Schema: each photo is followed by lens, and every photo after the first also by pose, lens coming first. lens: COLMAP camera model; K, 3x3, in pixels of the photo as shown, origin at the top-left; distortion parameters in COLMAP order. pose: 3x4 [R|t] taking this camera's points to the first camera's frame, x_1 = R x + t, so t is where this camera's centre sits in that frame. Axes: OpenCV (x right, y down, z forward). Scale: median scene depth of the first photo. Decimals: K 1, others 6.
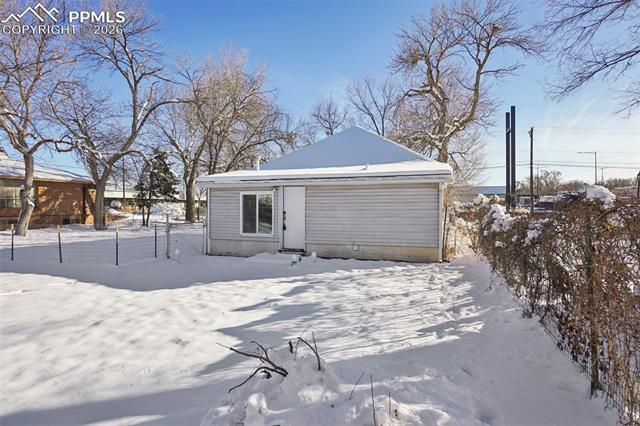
lens RADIAL K [[343.2, 0, 320.5], [0, 343.2, 209.0], [0, 0, 1]] dist [-0.028027, 0.014184]
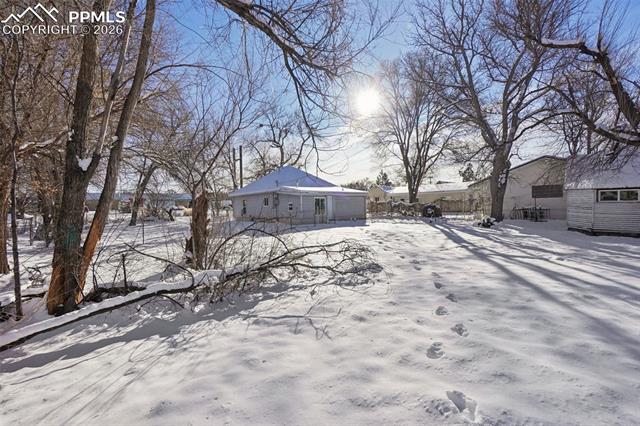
lens RADIAL K [[288.7, 0, 318.0], [0, 288.7, 209.1], [0, 0, 1]] dist [-0.031475, 0.000443]
pose [[0.502242, -0.024144, 0.864390, -1.964855], [0.034621, 0.999370, 0.007798, 0.020516], [-0.864034, 0.026009, 0.502762, -0.032734]]
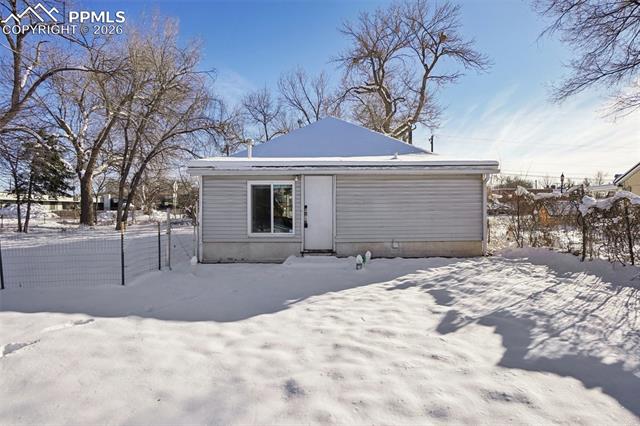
lens RADIAL K [[343.2, 0, 320.5], [0, 343.2, 209.0], [0, 0, 1]] dist [-0.028027, 0.014184]
pose [[0.944635, -0.006597, 0.328057, -0.336515], [0.008612, 0.999952, -0.004690, 0.019340], [-0.328010, 0.007256, 0.944646, 0.194149]]
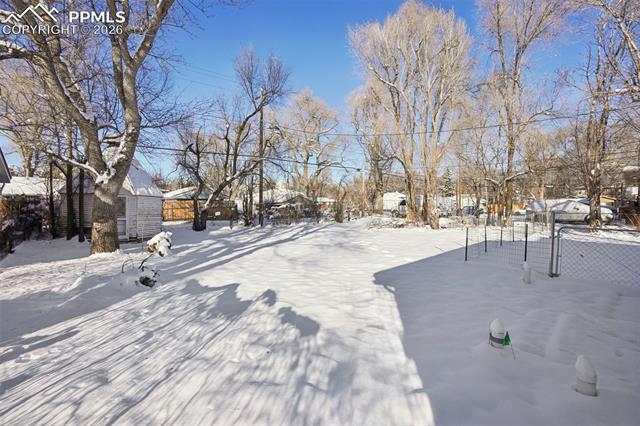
lens RADIAL K [[288.7, 0, 318.0], [0, 288.7, 209.1], [0, 0, 1]] dist [-0.031475, 0.000443]
pose [[-0.492060, 0.009693, -0.870507, 0.243919], [-0.020981, 0.999516, 0.022989, -0.004061], [0.870308, 0.029576, -0.491618, 0.757365]]
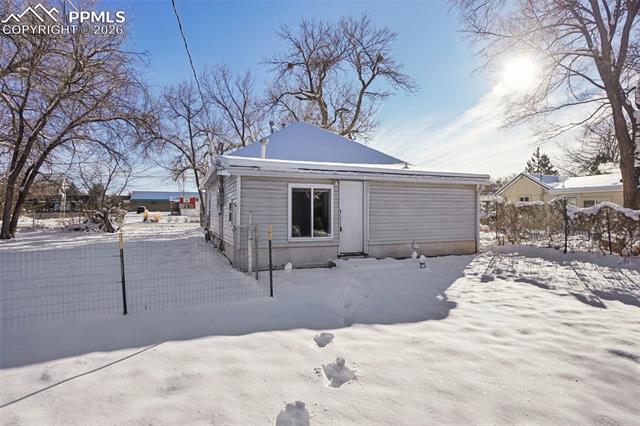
lens RADIAL K [[344.7, 0, 320.0], [0, 344.7, 213.0], [0, 0, 1]] dist [-0.012271, 0.000623]
pose [[0.766546, -0.000237, 0.642189, -0.673850], [0.004607, 0.999976, -0.005130, 0.019008], [-0.642173, 0.006891, 0.766529, 0.367403]]
